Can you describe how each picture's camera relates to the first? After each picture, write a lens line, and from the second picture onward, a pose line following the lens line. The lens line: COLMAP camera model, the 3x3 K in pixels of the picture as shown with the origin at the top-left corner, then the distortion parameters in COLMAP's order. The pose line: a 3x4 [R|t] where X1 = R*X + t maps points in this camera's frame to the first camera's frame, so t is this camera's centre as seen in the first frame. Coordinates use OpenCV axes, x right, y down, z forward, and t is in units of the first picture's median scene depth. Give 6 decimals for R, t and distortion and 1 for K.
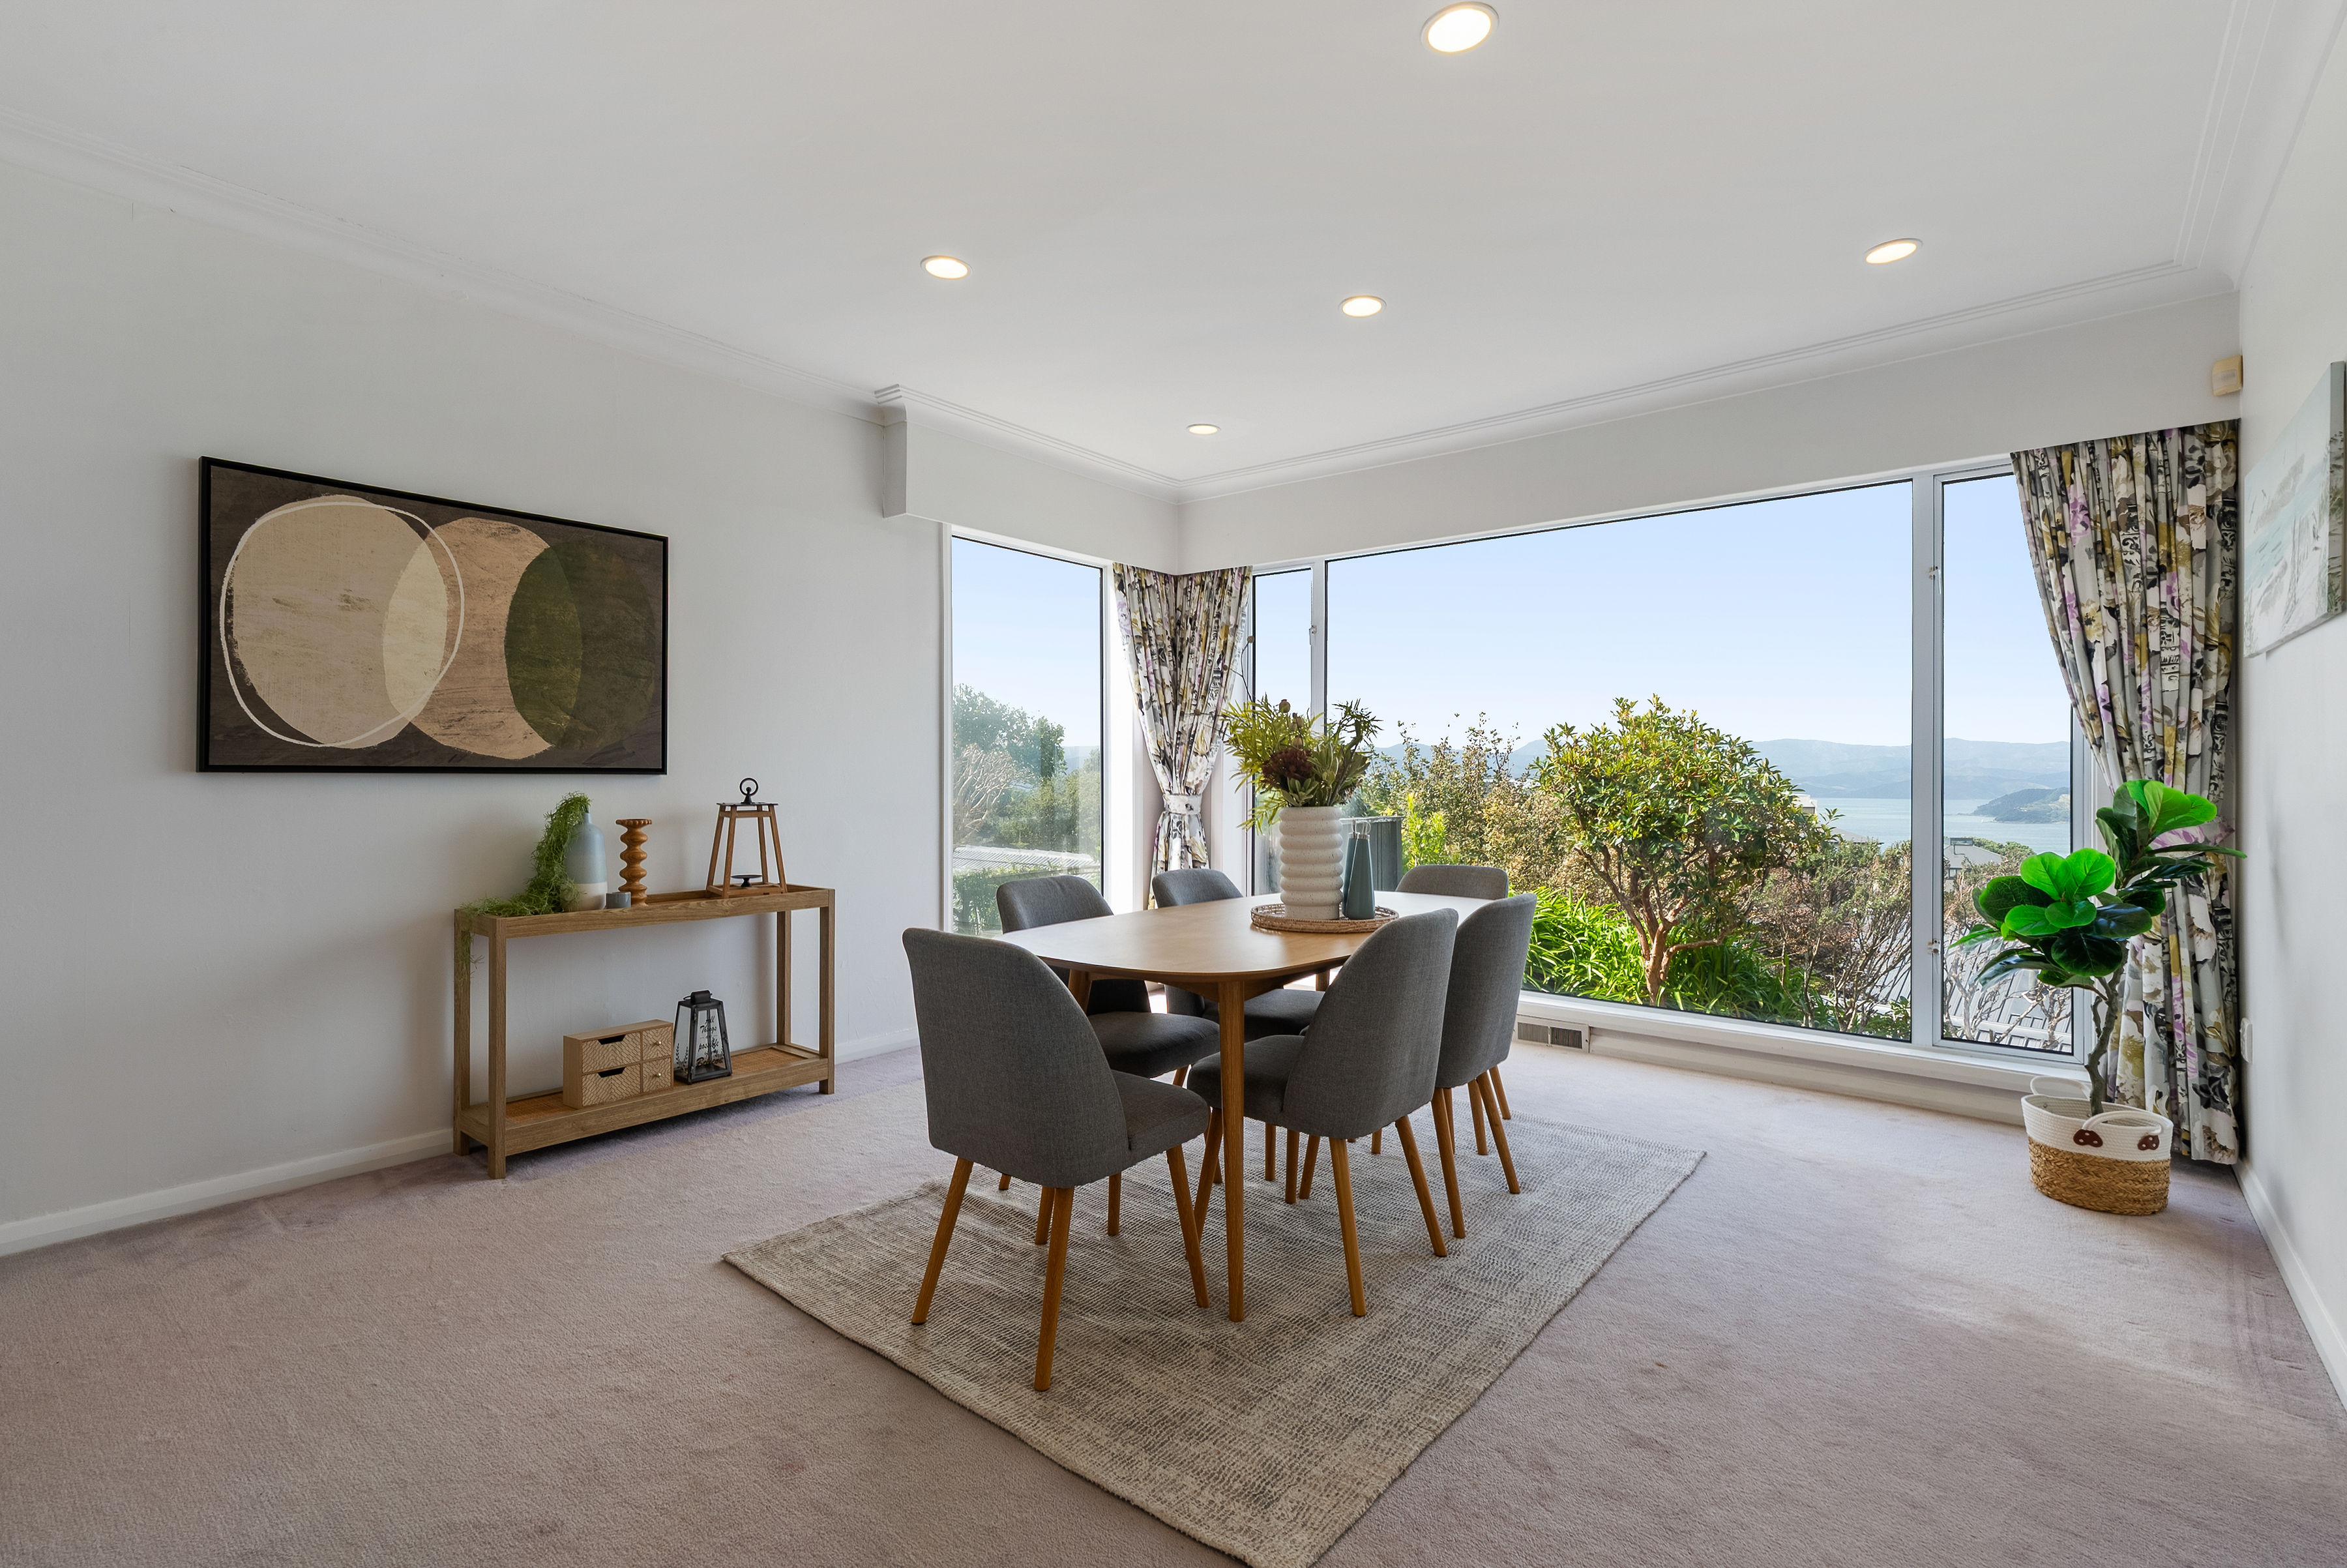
lens RADIAL K [[1082.1, 0, 1173.3], [0, 1082.1, 784.7], [0, 0, 1]] dist [-0.000355, 0.000164]
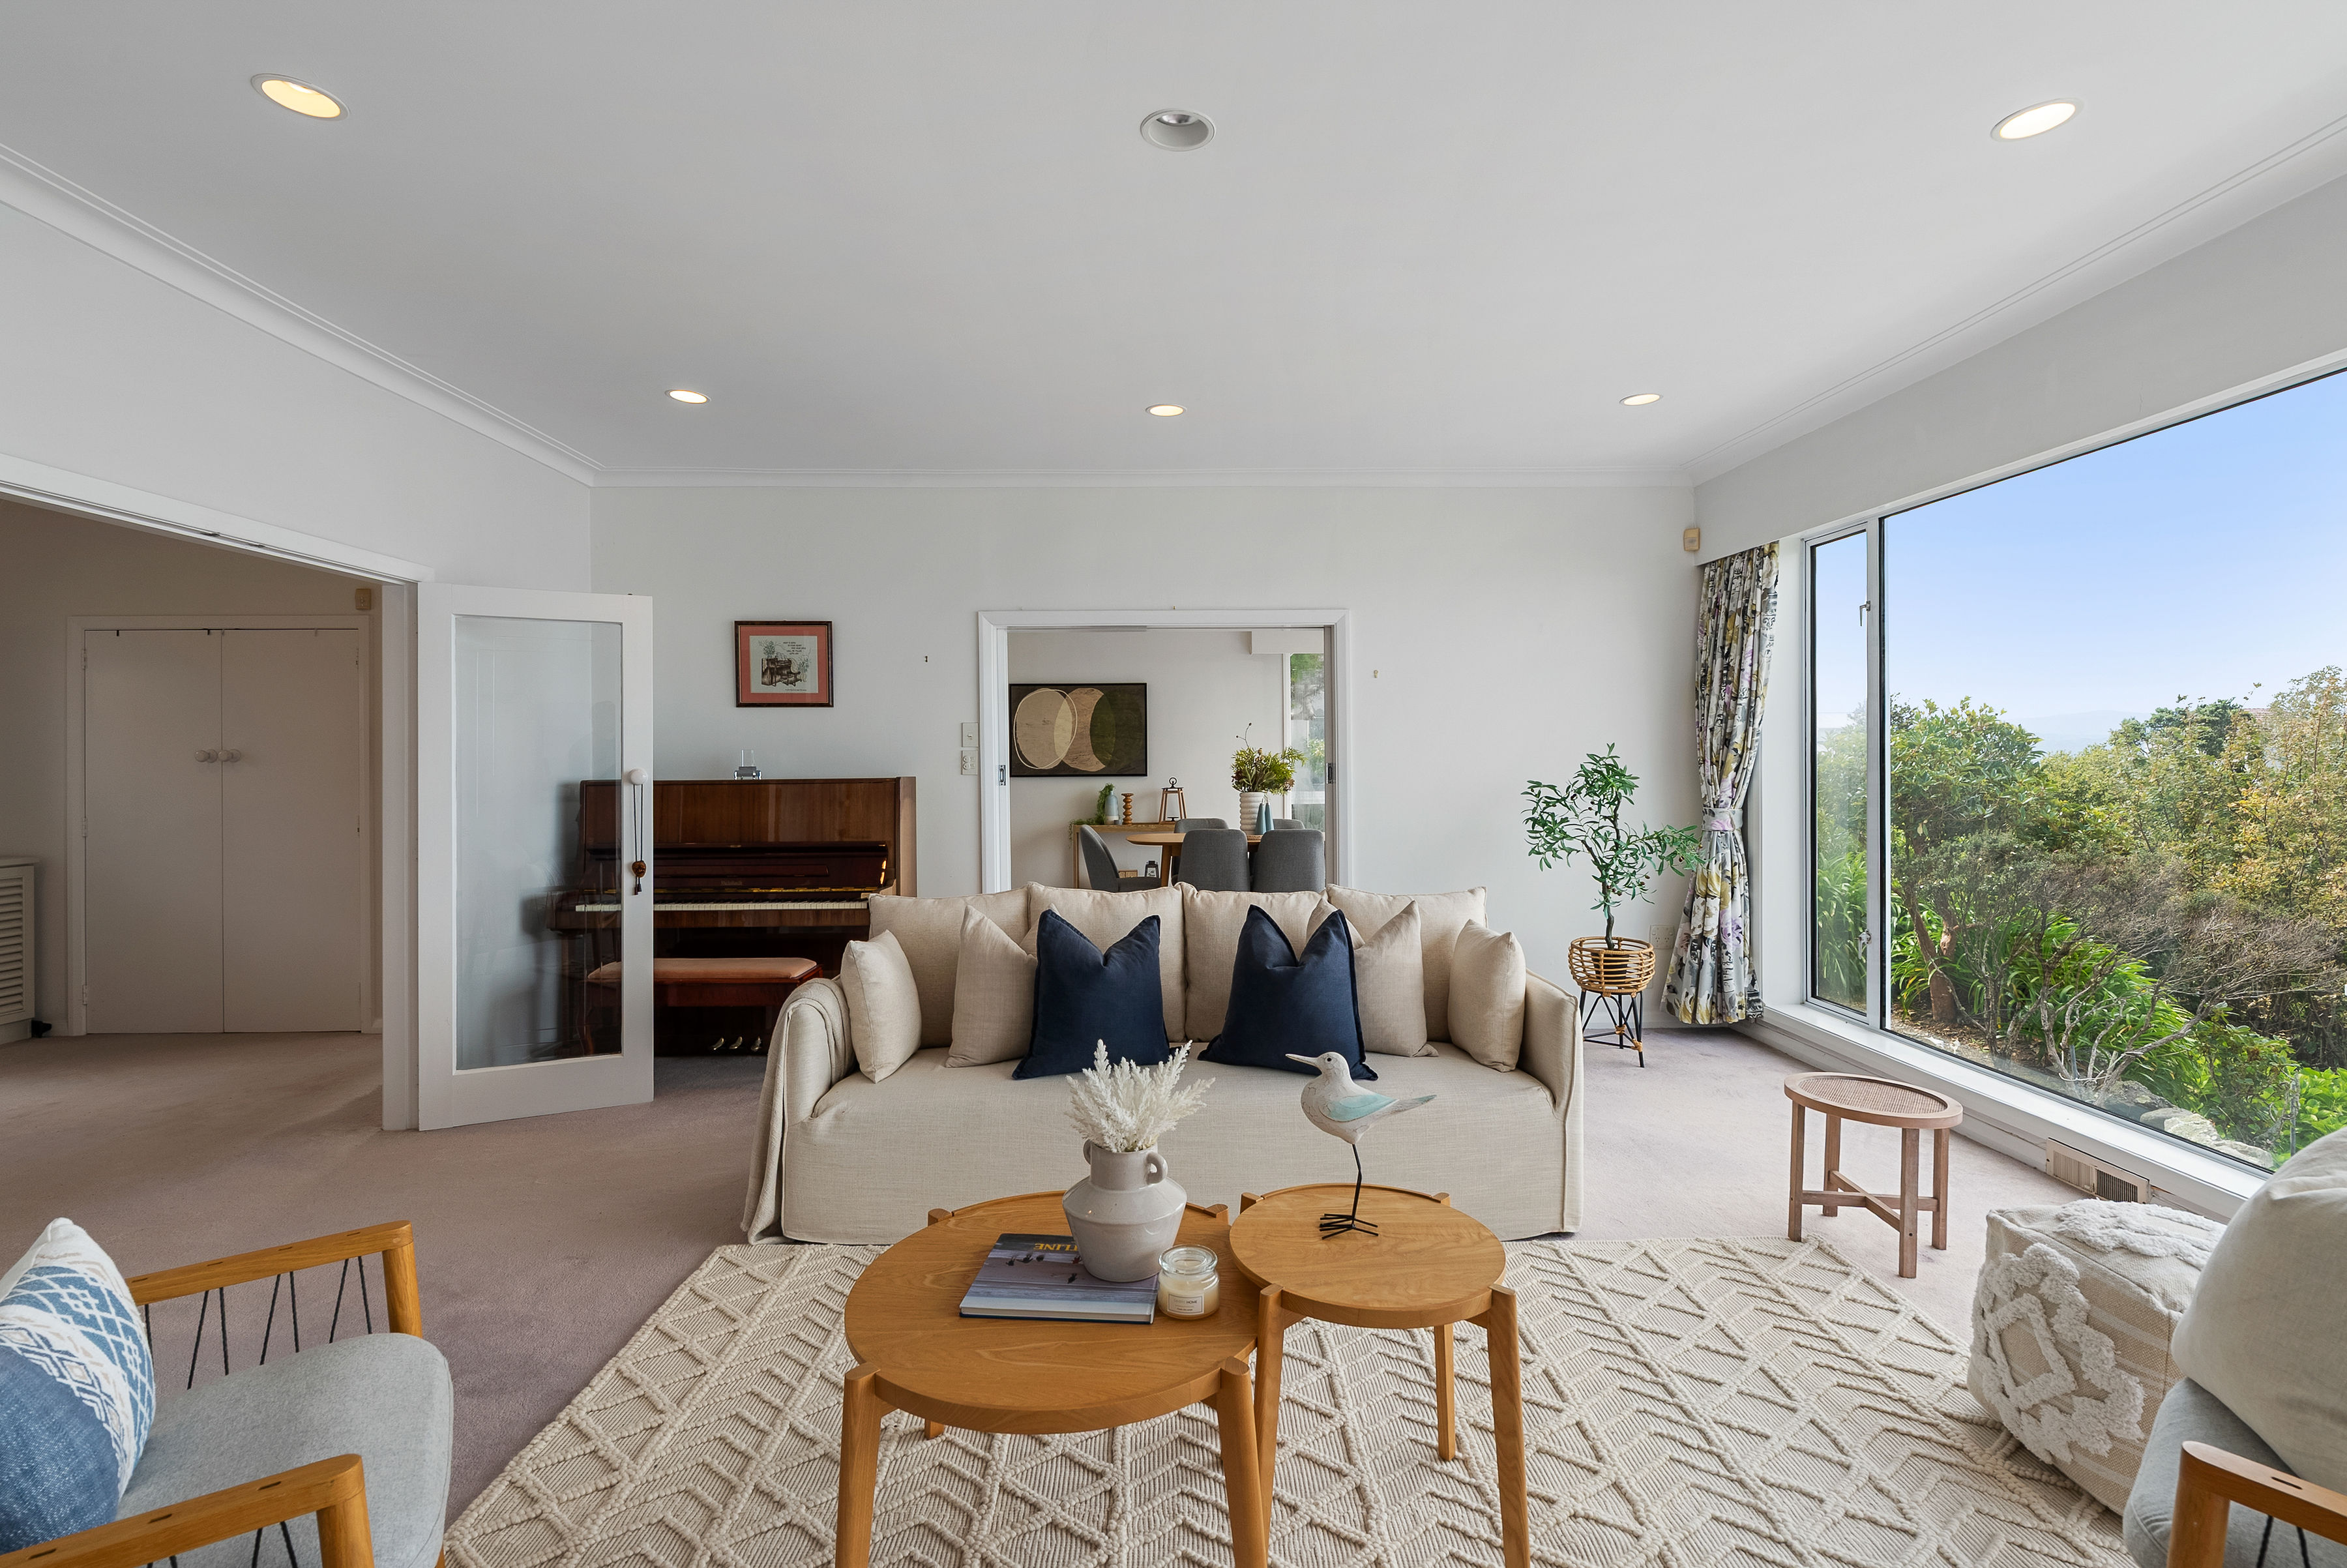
lens RADIAL K [[1082.1, 0, 1170.7], [0, 1082.1, 782.3], [0, 0, 1]] dist [-0.000355, 0.000164]
pose [[0.637888, -0.001723, -0.770127, 1.677890], [0.007329, 0.999966, 0.003834, -0.004601], [0.770094, -0.008090, 0.637879, -0.639782]]
